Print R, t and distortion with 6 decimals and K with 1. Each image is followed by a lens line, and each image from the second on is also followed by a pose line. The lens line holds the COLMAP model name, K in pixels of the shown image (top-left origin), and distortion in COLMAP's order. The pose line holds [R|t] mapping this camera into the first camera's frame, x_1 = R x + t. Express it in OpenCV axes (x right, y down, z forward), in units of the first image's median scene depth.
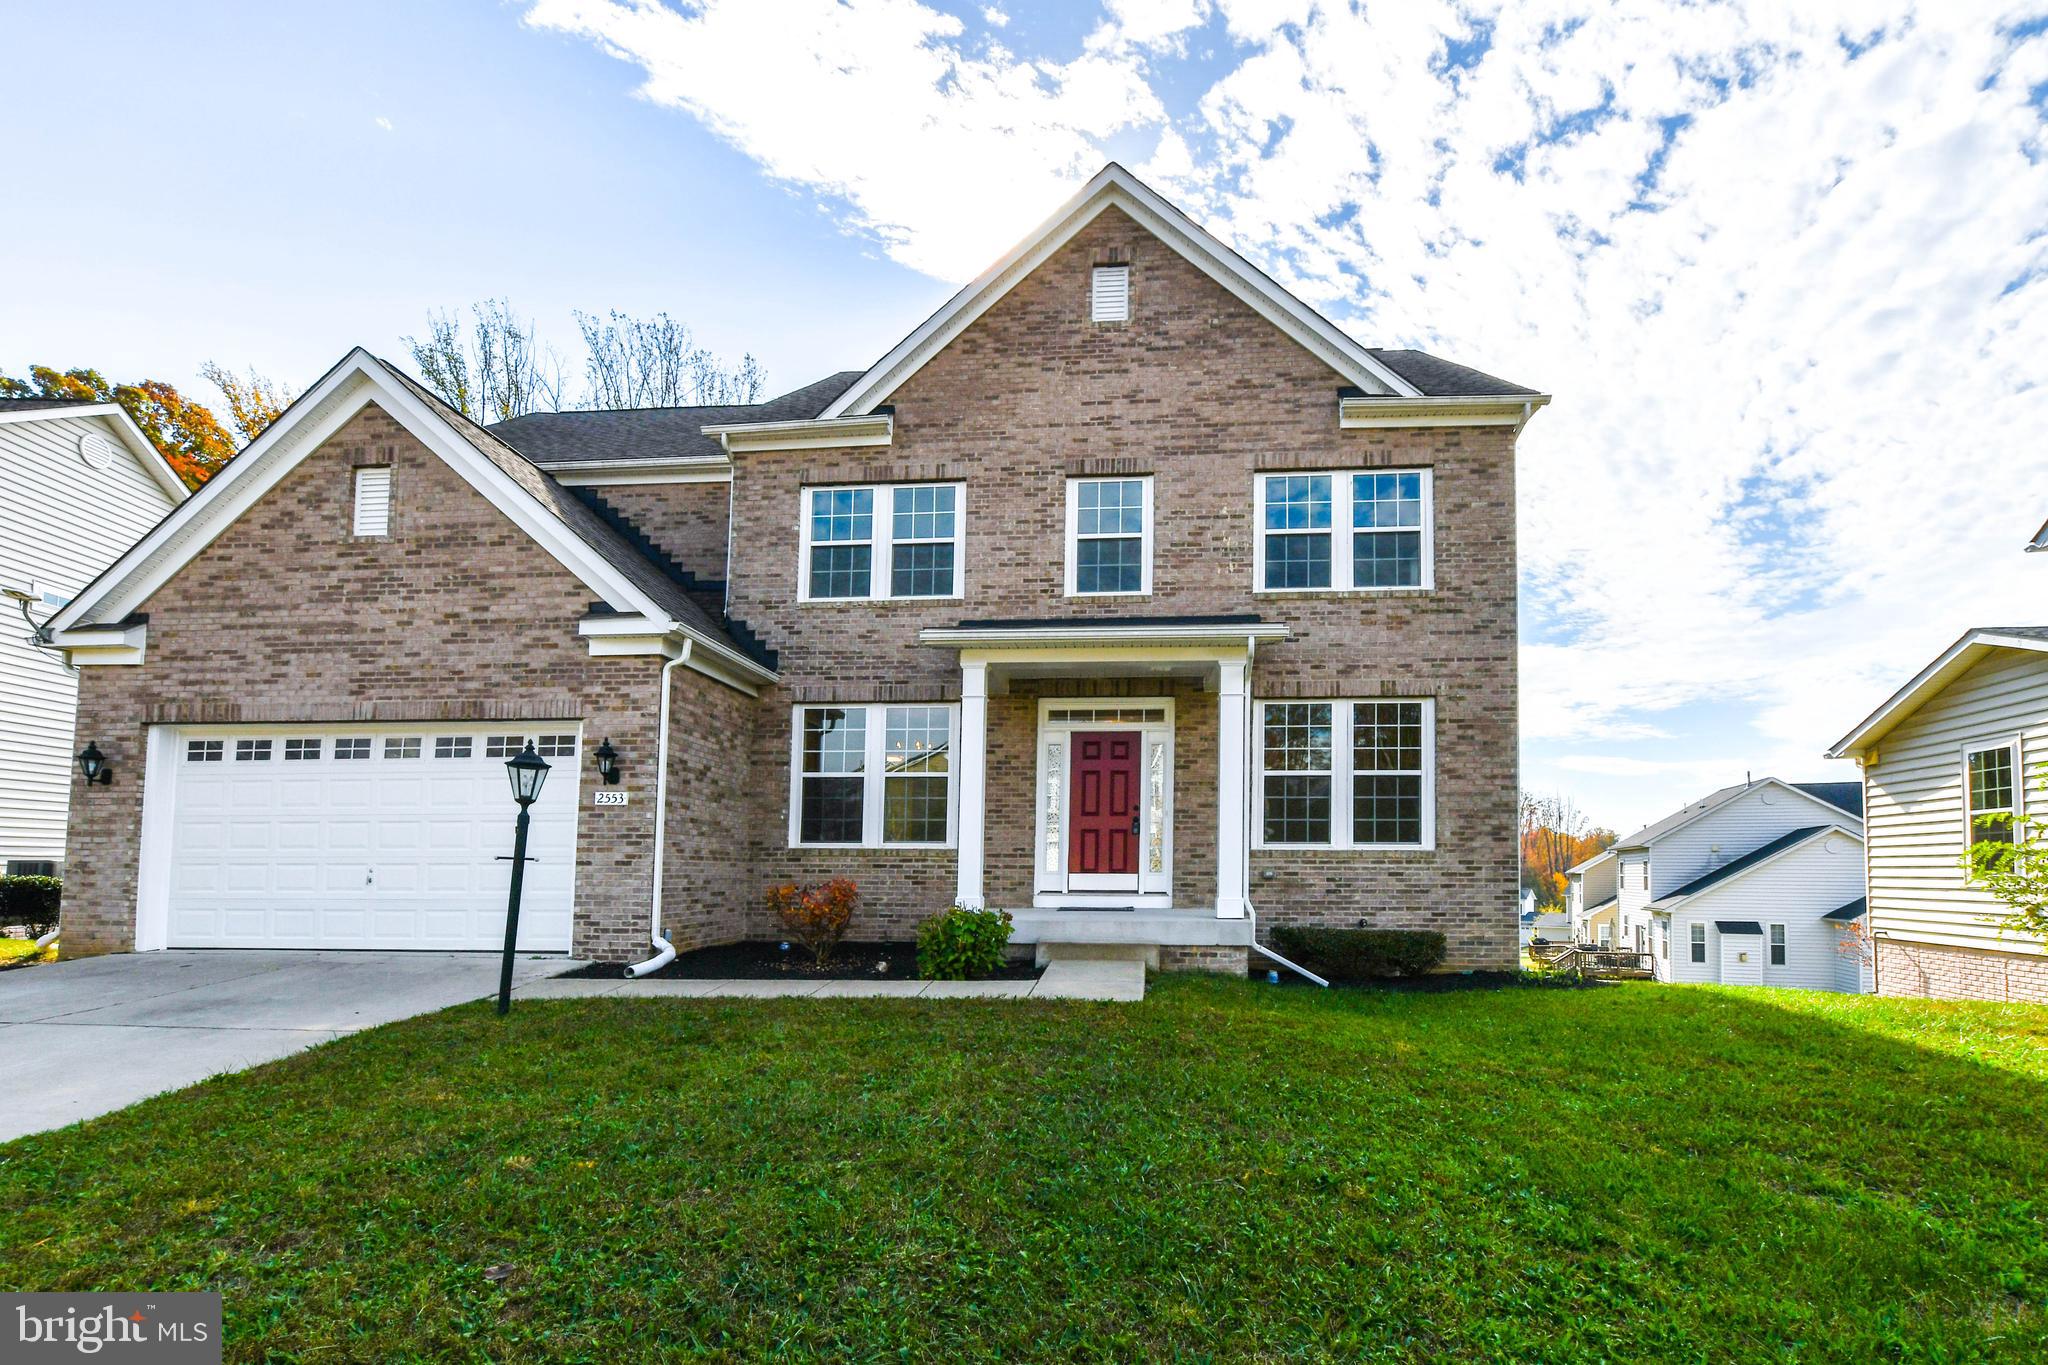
lens RADIAL K [[894.8, 0, 1071.8], [0, 894.8, 760.4], [0, 0, 1]] dist [-0.006064, 0.000819]
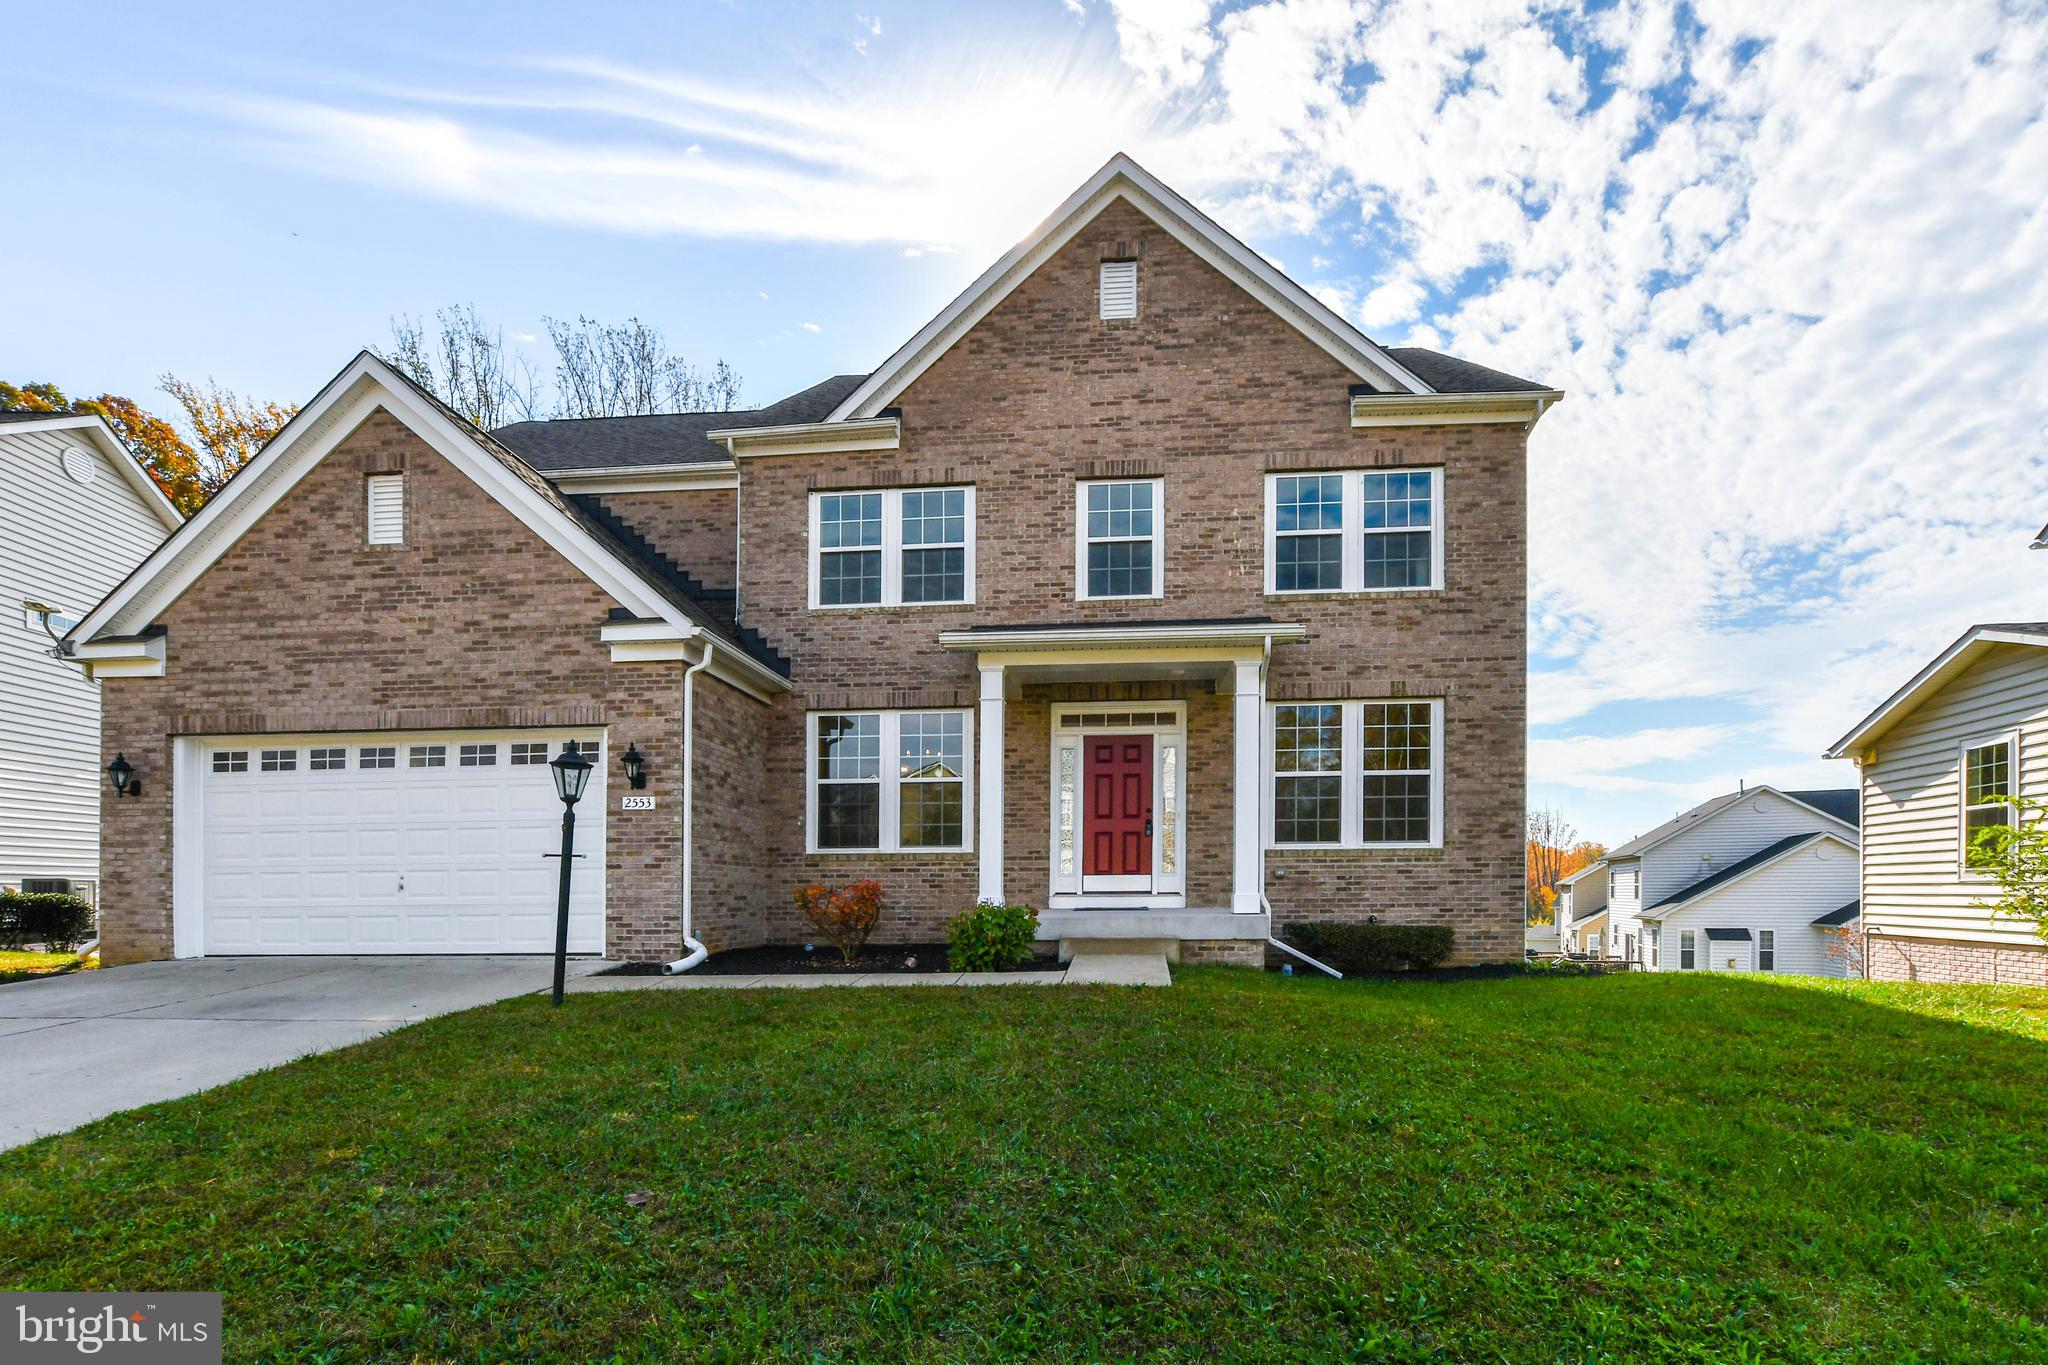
lens RADIAL K [[901.5, 0, 1063.4], [0, 901.5, 822.7], [0, 0, 1]] dist [-0.004241, -0.000672]
pose [[0.999931, -0.010863, 0.004569, -0.034686], [0.010625, 0.998734, 0.049159, 0.018452], [-0.005098, -0.049107, 0.998780, -0.025277]]
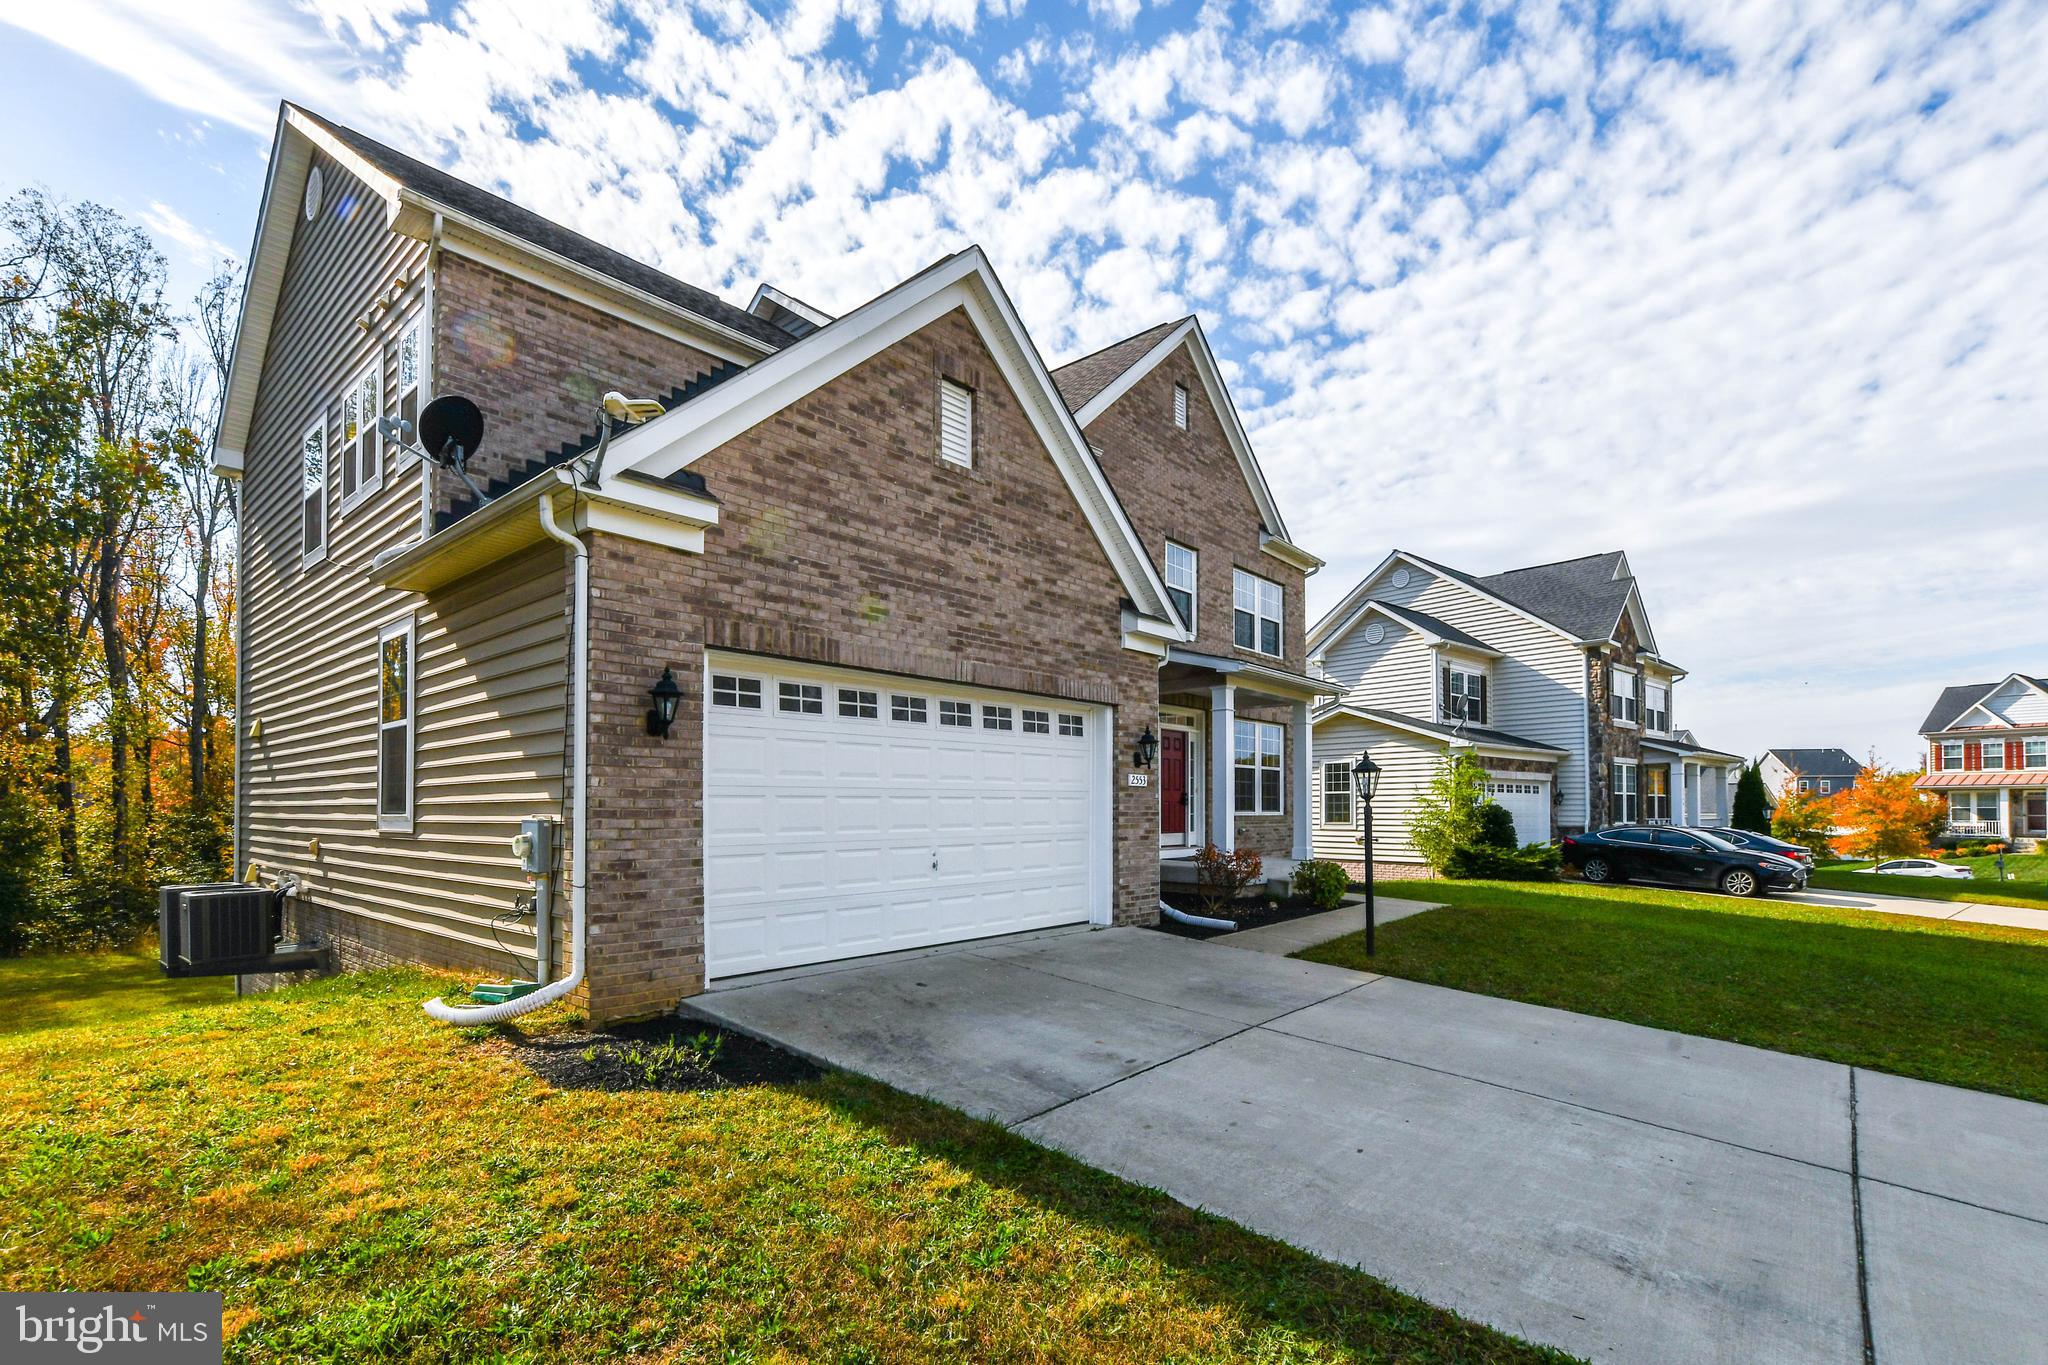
lens RADIAL K [[926.9, 0, 1037.5], [0, 926.9, 732.5], [0, 0, 1]] dist [-0.024133, -0.000037]
pose [[0.586927, 0.062889, 0.807194, -1.430290], [-0.088989, 0.995949, -0.012889, 0.009145], [-0.804735, -0.064267, 0.590145, 0.391035]]
